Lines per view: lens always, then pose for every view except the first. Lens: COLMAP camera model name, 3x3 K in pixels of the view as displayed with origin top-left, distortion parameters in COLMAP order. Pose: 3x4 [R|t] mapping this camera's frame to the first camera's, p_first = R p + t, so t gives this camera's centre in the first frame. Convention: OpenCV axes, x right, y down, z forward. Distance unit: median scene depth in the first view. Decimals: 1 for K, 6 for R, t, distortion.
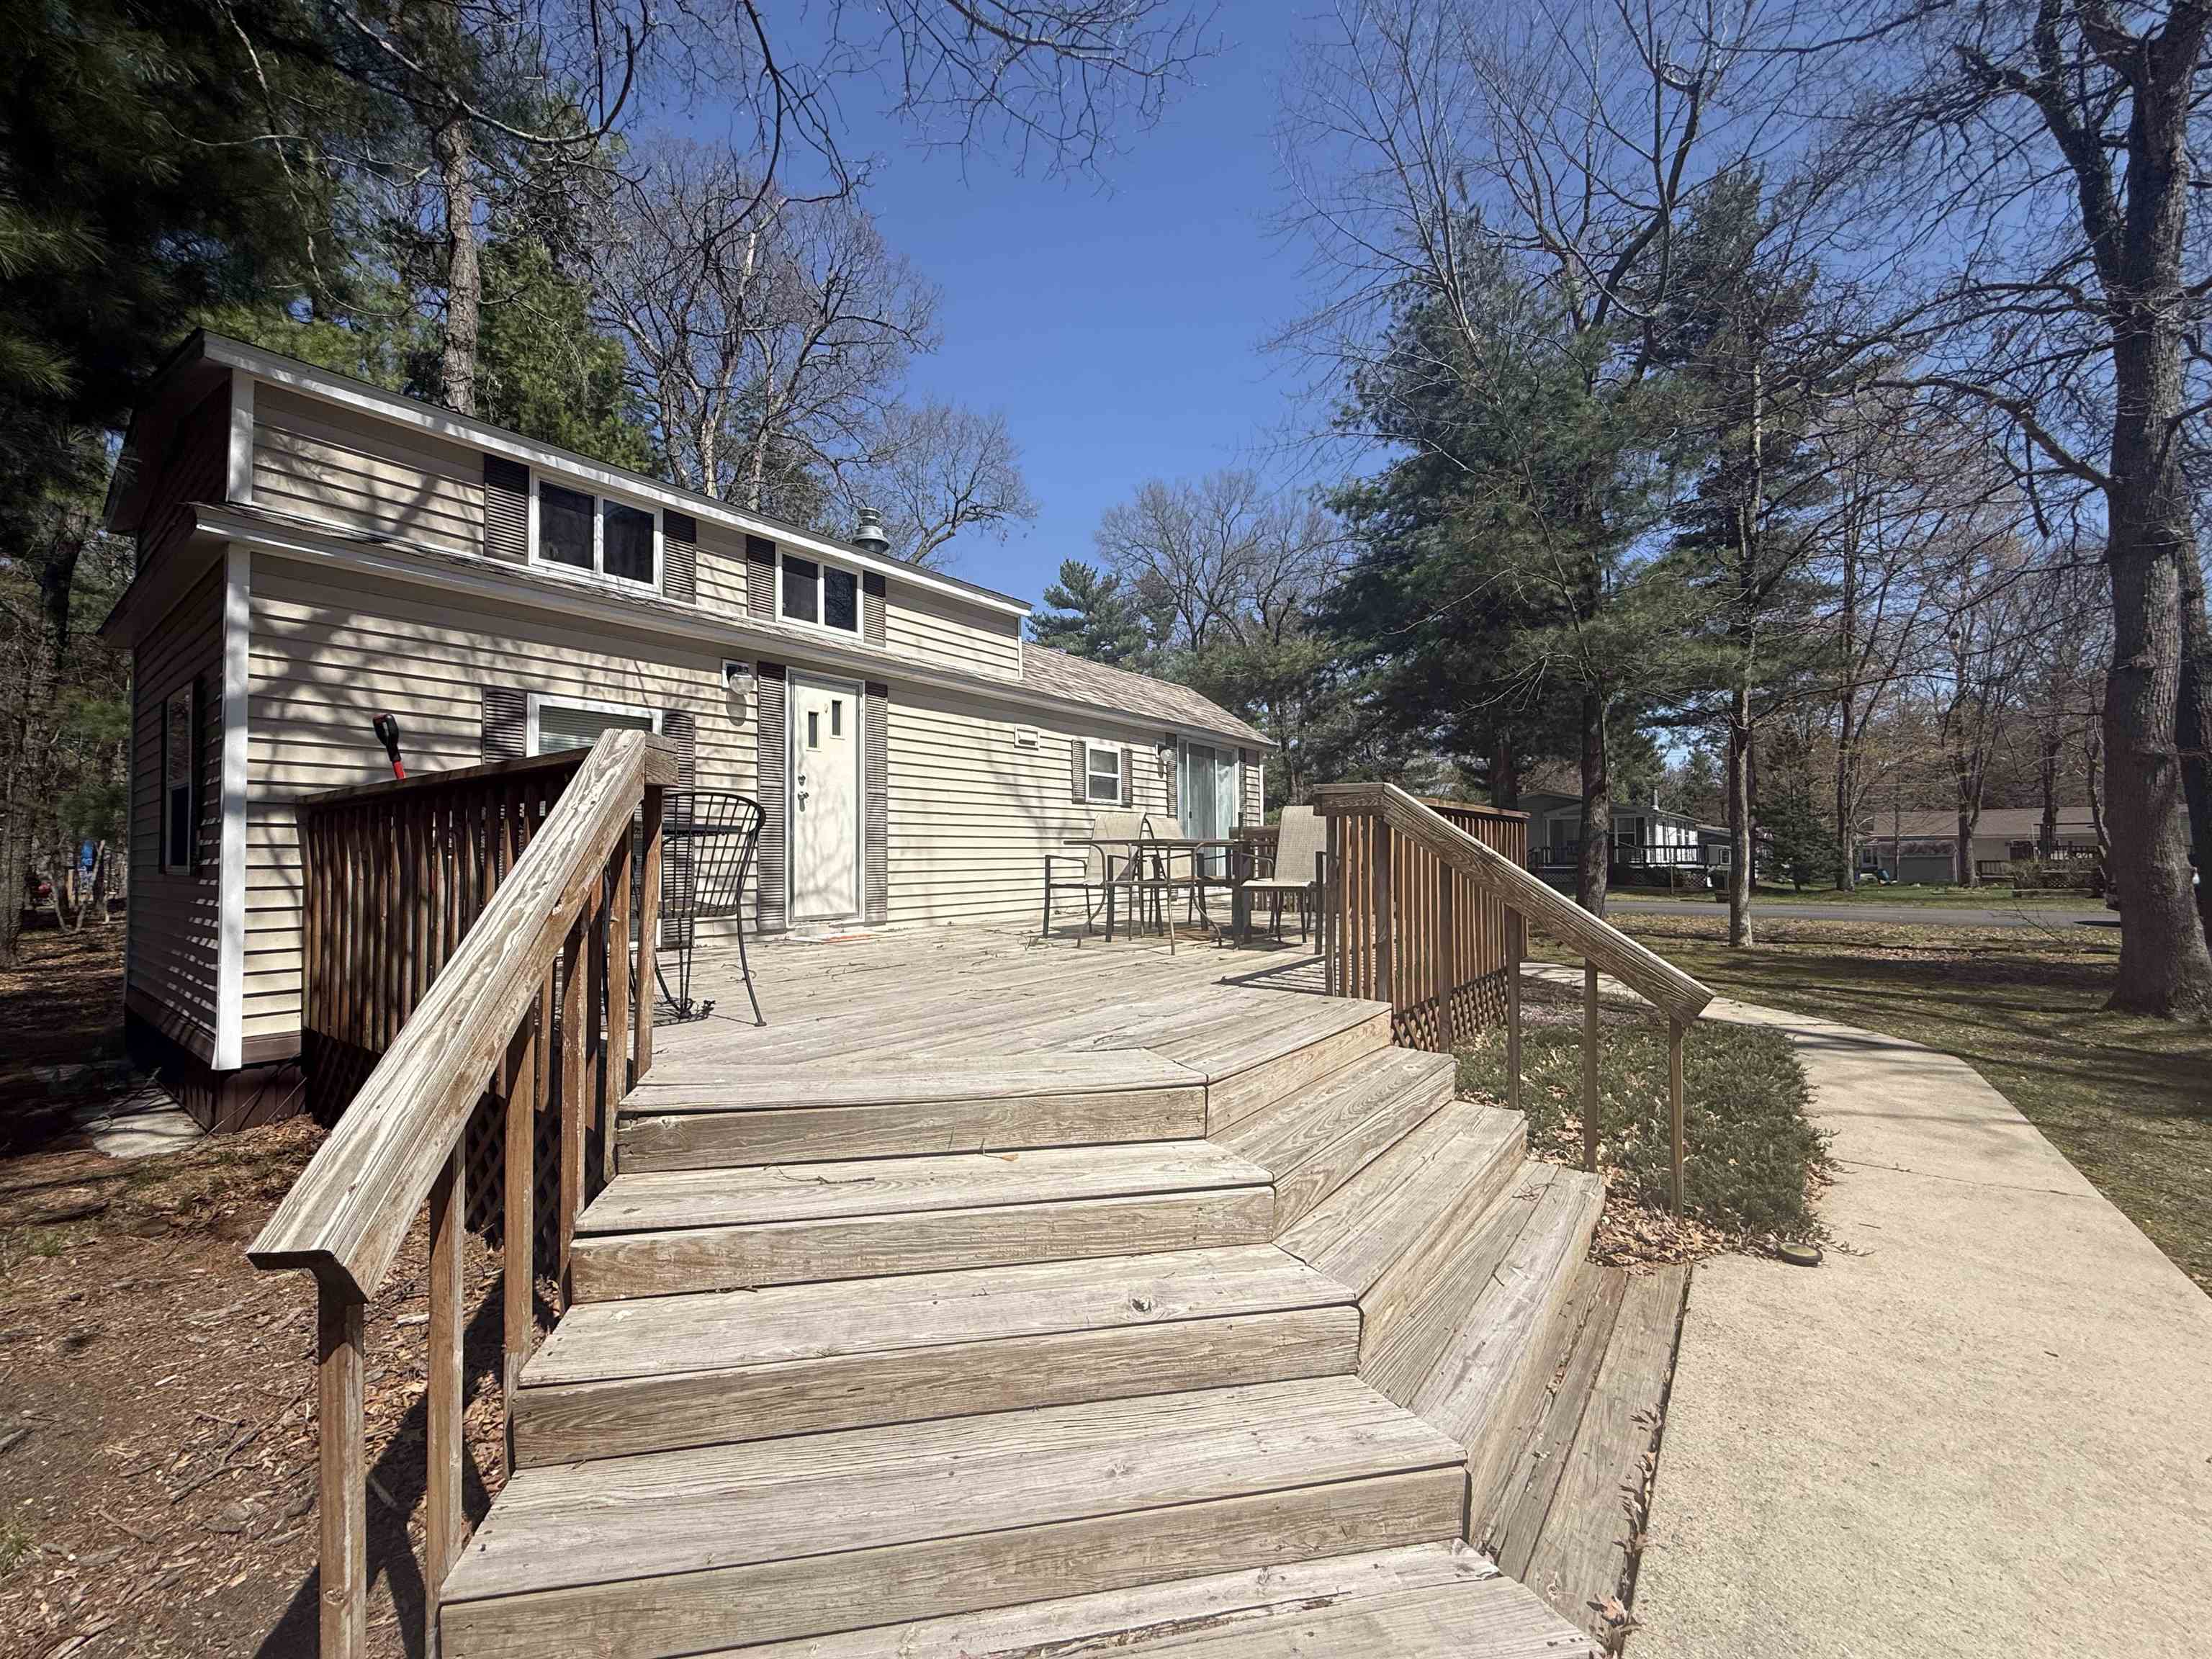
lens RADIAL K [[883.5, 0, 1098.8], [0, 883.5, 829.8], [0, 0, 1]] dist [-0.000810, 0.000317]
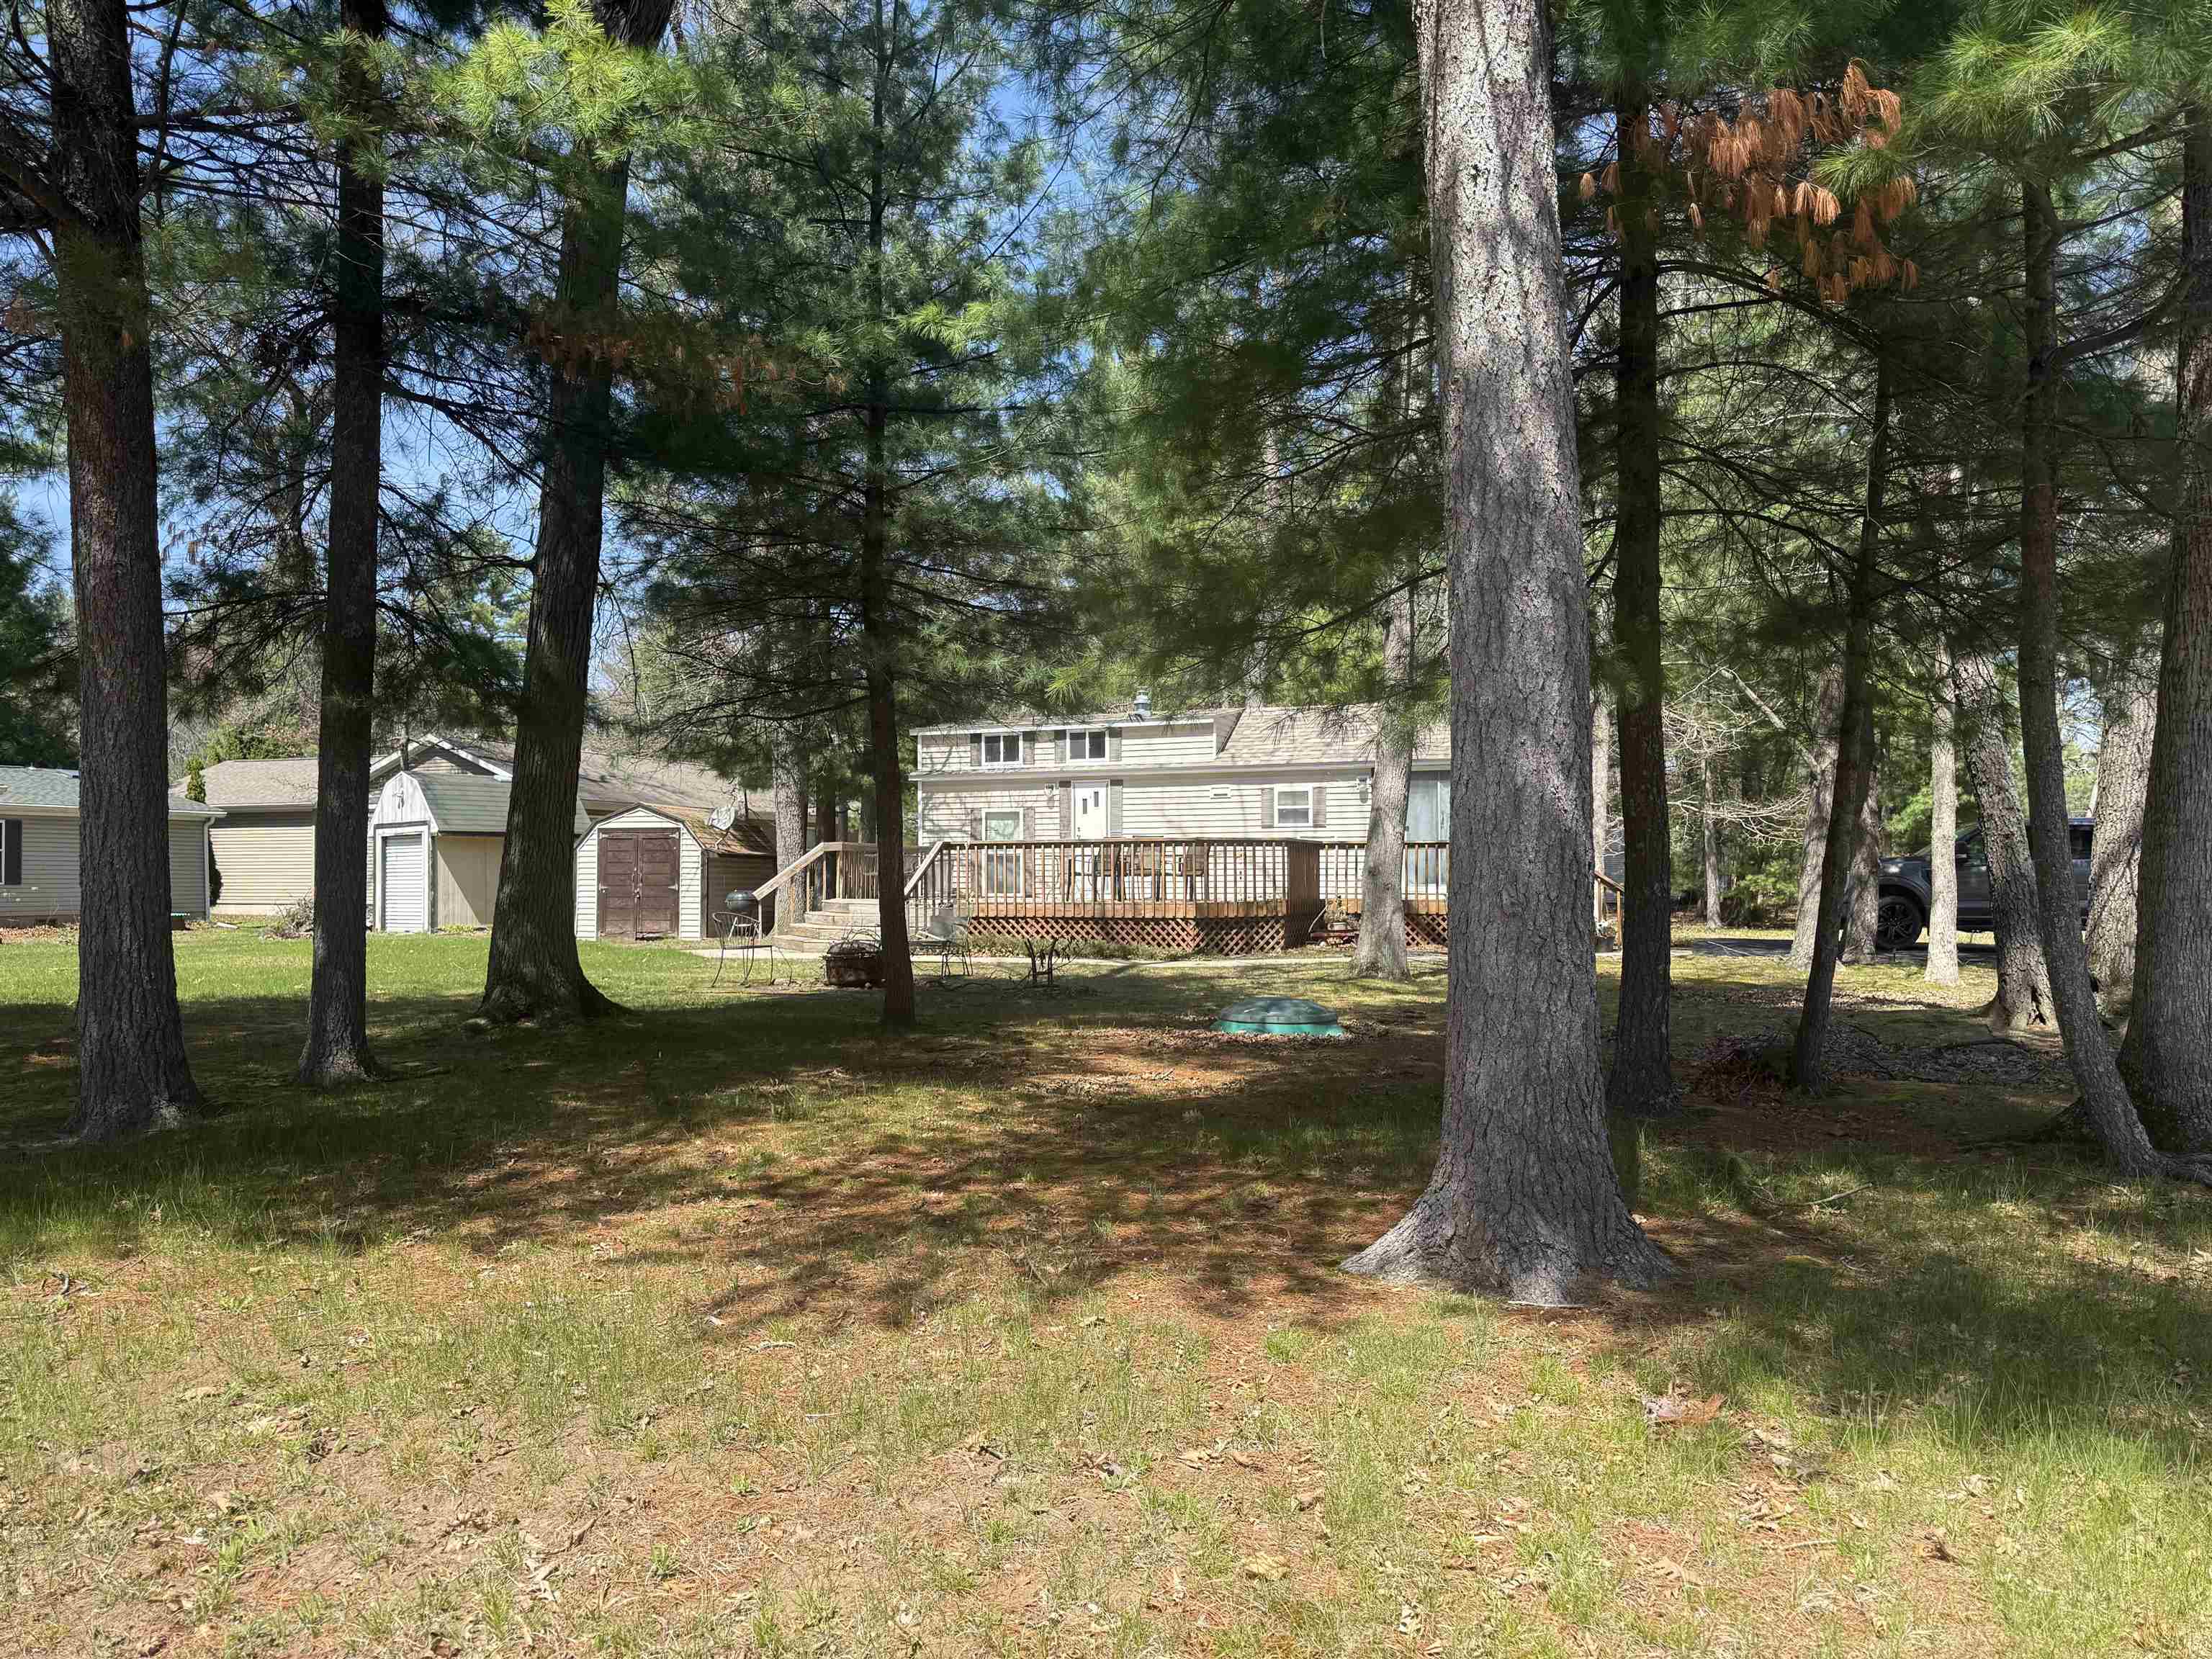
lens RADIAL K [[1569.5, 0, 1106.0], [0, 1569.5, 829.5], [0, 0, 1]] dist [0.171863, -0.318997]
pose [[0.268792, -0.022690, -0.962931, 3.392354], [0.030938, 0.999410, -0.014914, 0.007339], [0.962701, -0.025782, 0.269335, -0.033866]]
